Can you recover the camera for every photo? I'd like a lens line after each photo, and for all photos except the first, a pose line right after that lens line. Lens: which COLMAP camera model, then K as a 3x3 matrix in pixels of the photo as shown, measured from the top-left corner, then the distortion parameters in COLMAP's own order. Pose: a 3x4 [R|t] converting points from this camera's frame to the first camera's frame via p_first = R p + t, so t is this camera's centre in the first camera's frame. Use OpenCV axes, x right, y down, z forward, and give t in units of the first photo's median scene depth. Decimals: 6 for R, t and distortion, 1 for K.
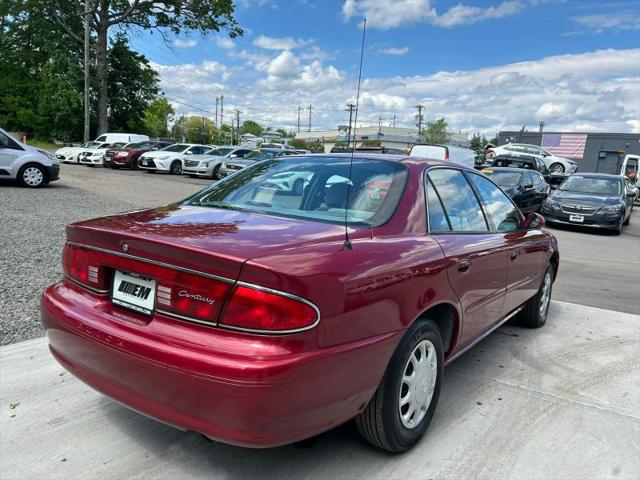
lens RADIAL K [[482.3, 0, 323.4], [0, 482.3, 239.7], [0, 0, 1]] dist [0.053741, -0.056633]
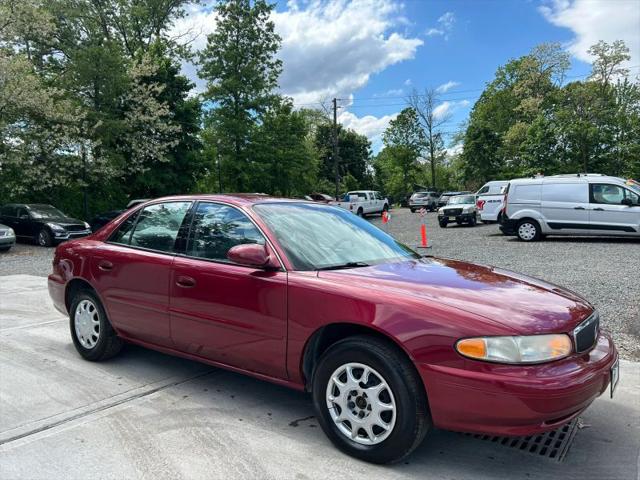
lens RADIAL K [[482.3, 0, 320.4], [0, 482.3, 242.7], [0, 0, 1]] dist [0.053741, -0.056633]
pose [[-0.020015, 0.002093, -0.999797, 0.384117], [-0.135891, 0.990712, 0.004795, -0.024684], [0.990522, 0.135959, -0.019545, 0.357921]]
